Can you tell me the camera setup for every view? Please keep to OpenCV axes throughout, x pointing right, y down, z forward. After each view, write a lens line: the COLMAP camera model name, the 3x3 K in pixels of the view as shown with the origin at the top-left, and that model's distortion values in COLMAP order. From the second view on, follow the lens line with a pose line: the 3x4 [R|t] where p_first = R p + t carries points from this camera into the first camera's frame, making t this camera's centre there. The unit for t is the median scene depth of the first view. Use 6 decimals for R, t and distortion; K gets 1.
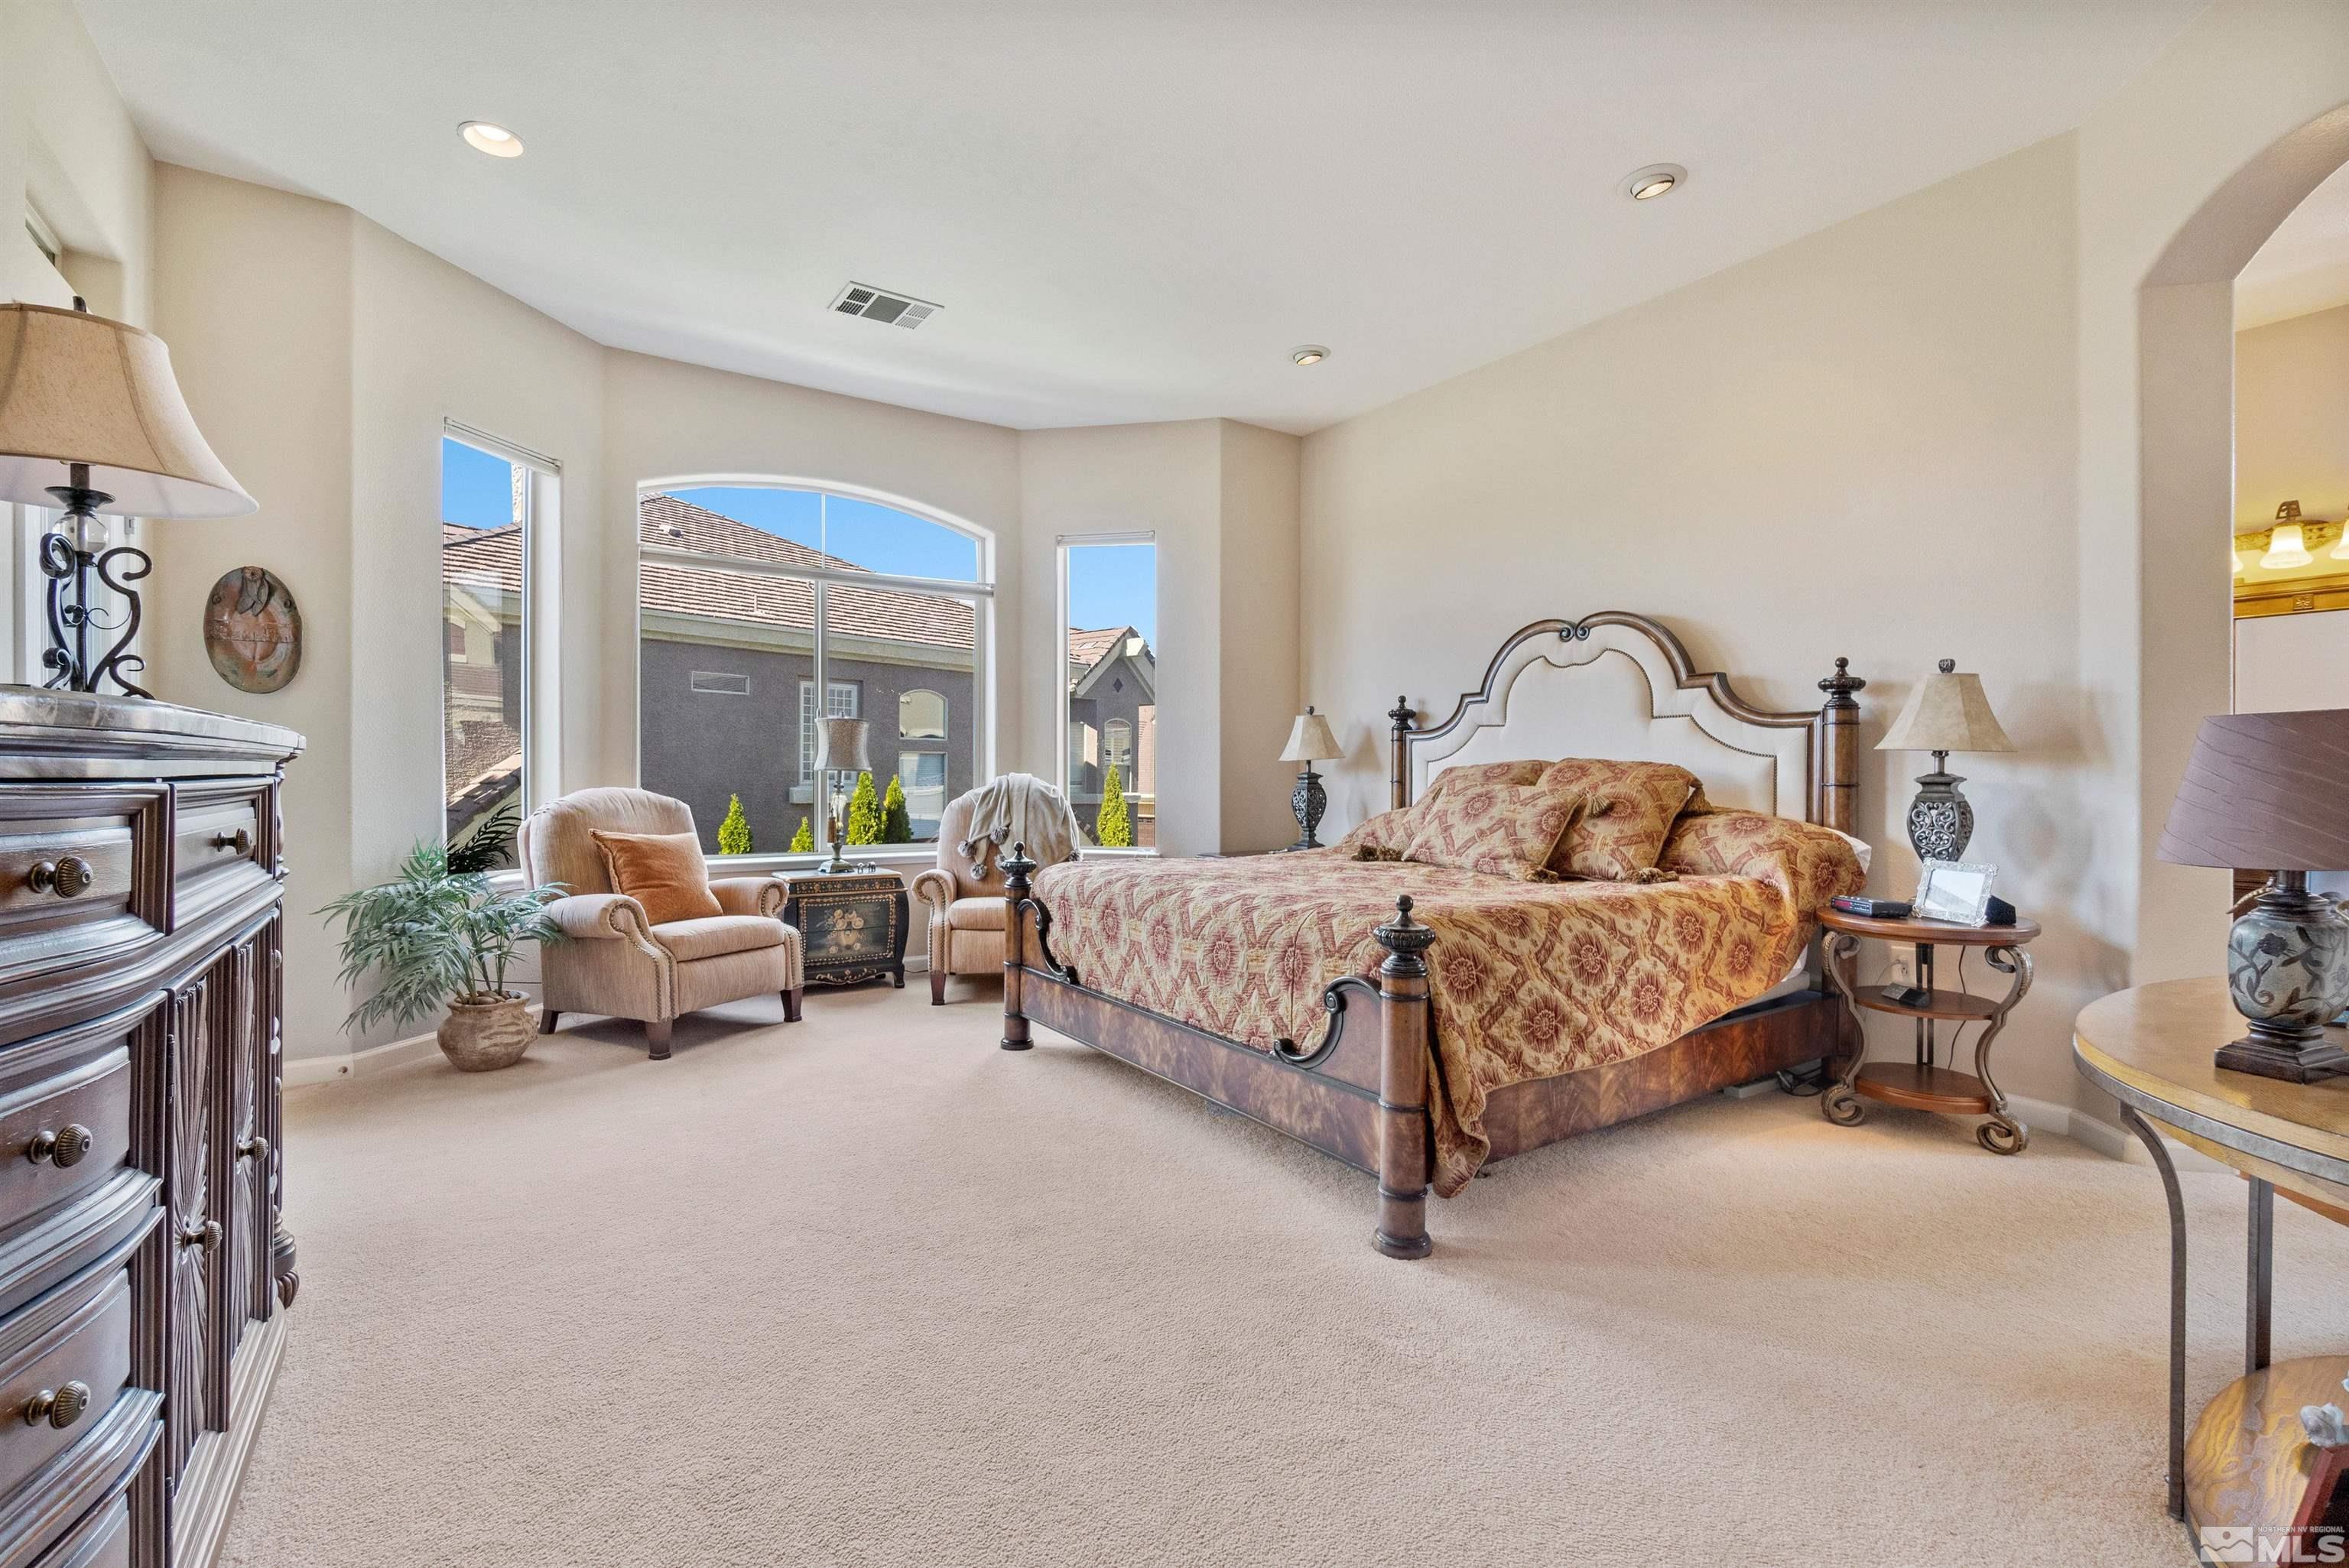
lens RADIAL K [[1008.2, 0, 1157.6], [0, 1008.2, 774.3], [0, 0, 1]] dist [-0.008338, 0.002383]
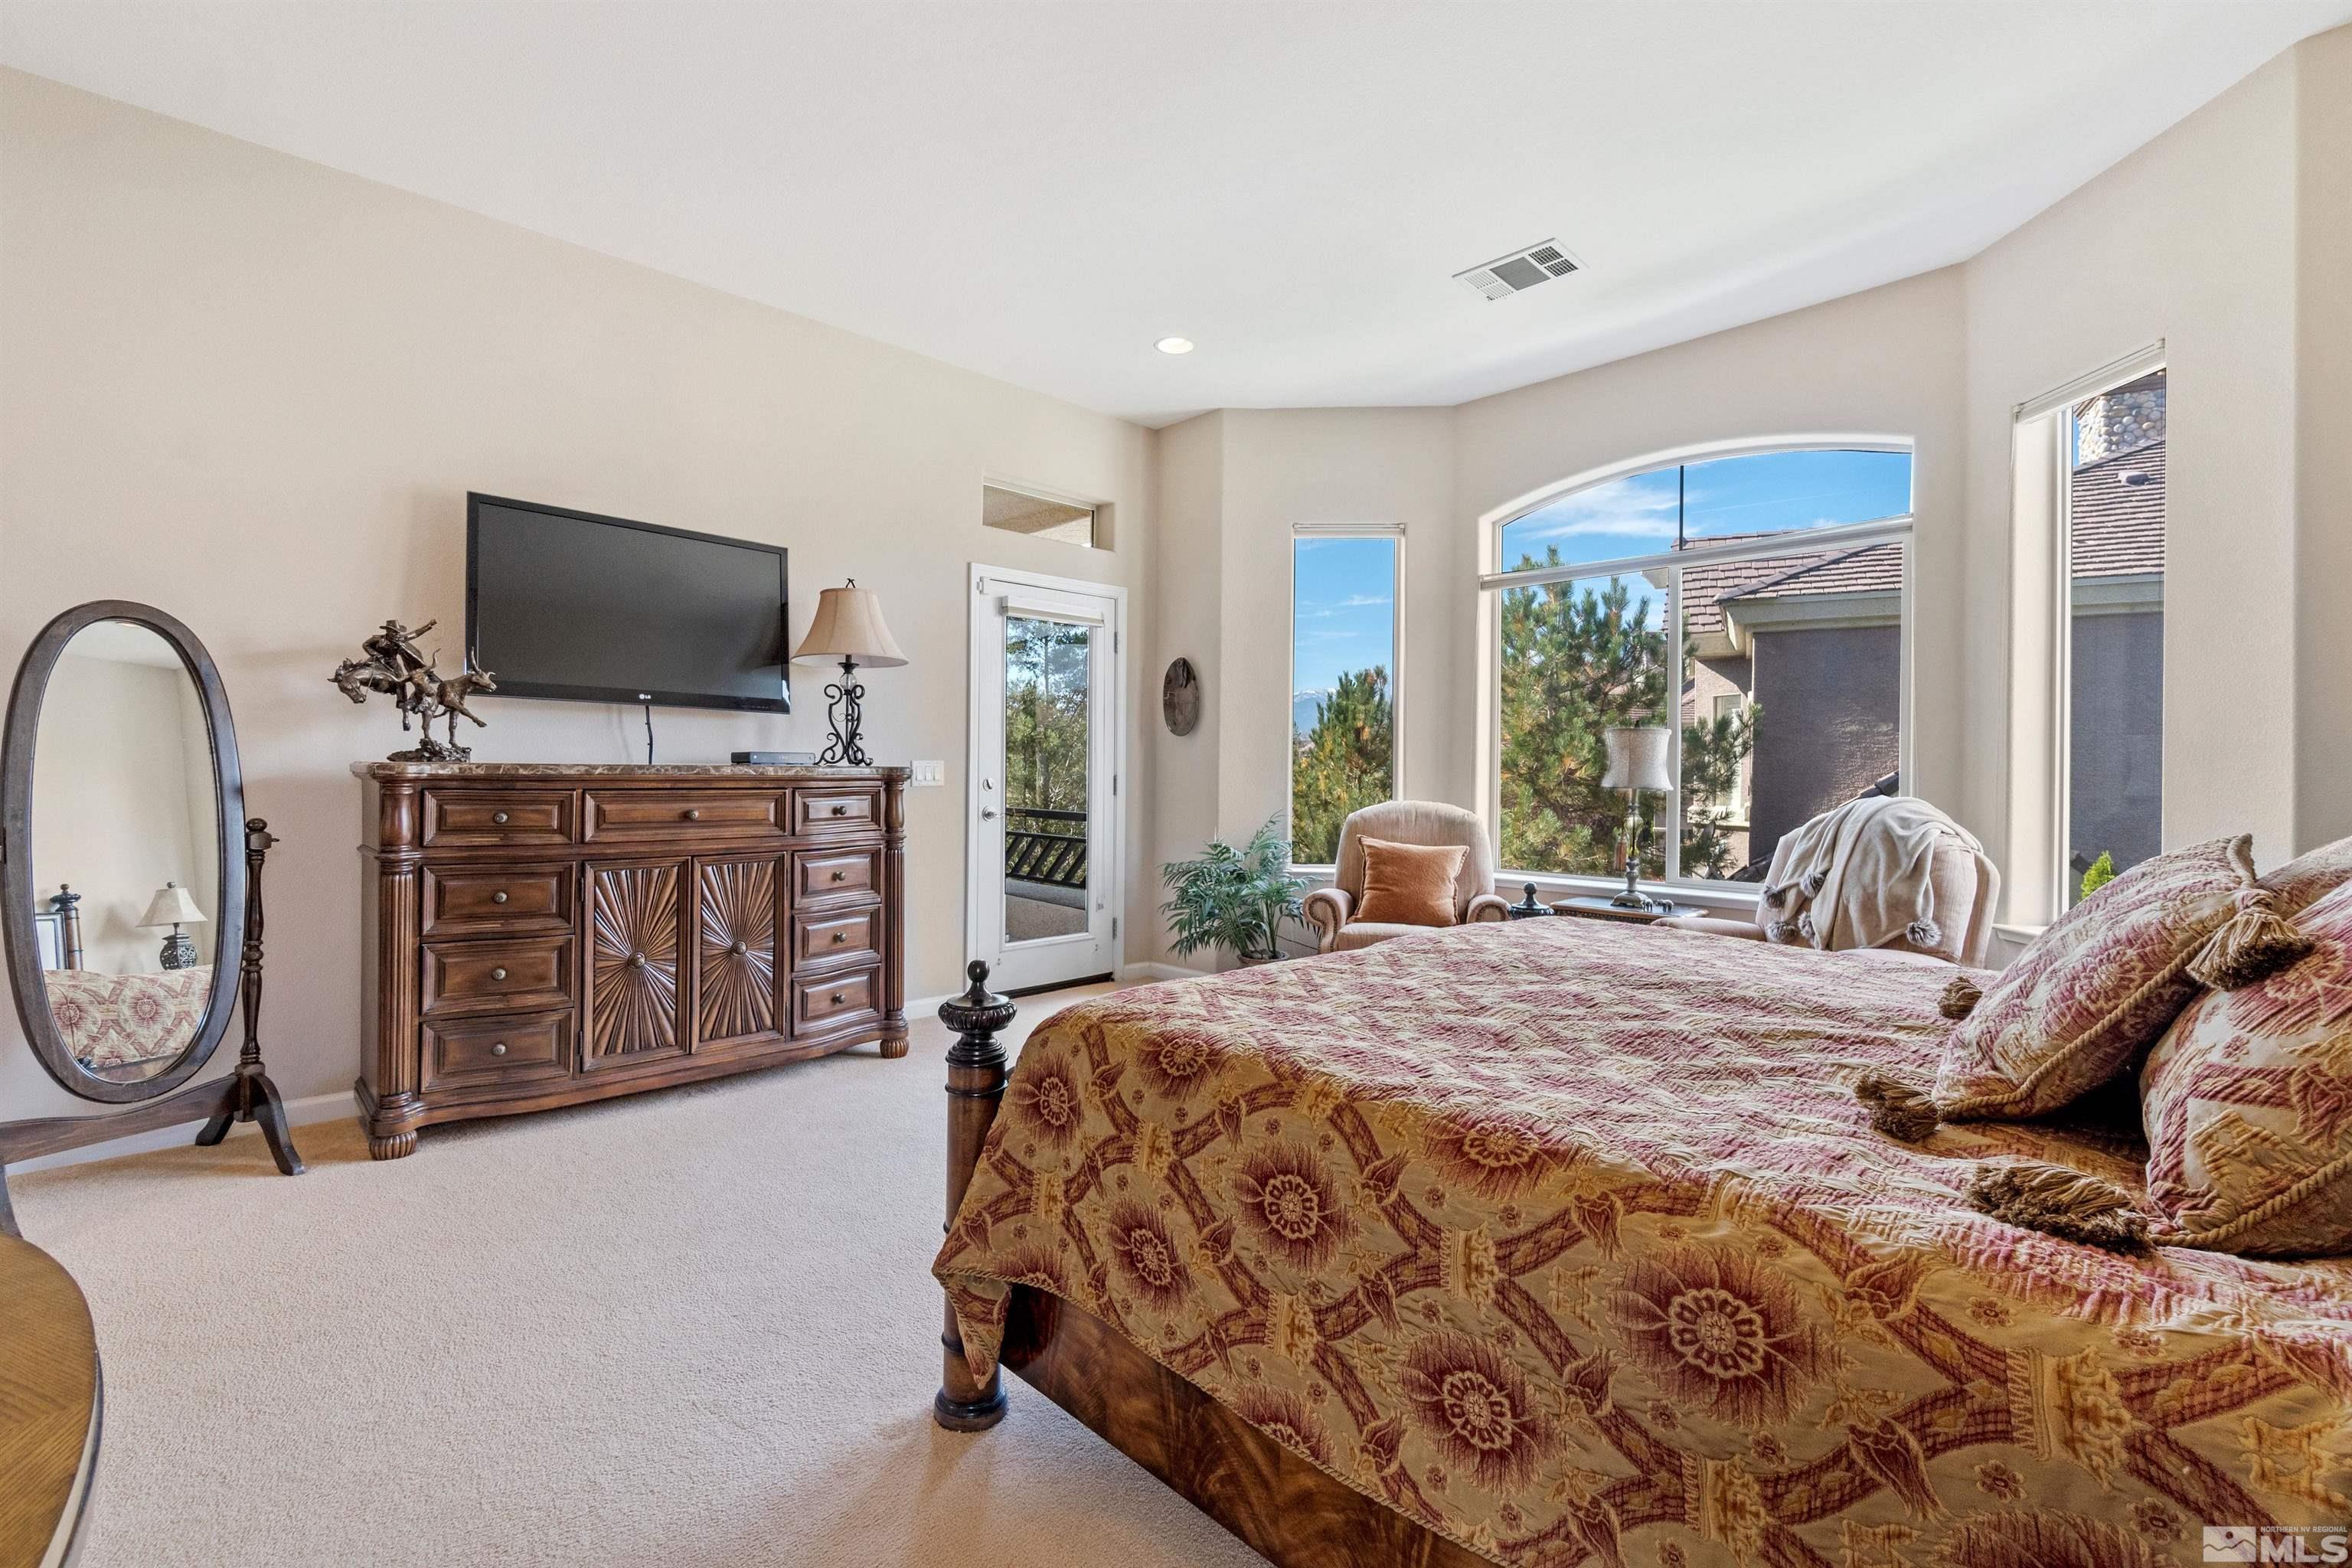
lens RADIAL K [[1009.6, 0, 1159.7], [0, 1009.6, 778.6], [0, 0, 1]] dist [-0.008338, 0.002383]
pose [[0.186048, 0.005717, -0.982524, 0.564994], [-0.010134, 0.999941, 0.003900, -0.013918], [0.982488, 0.009231, 0.186095, 0.537921]]
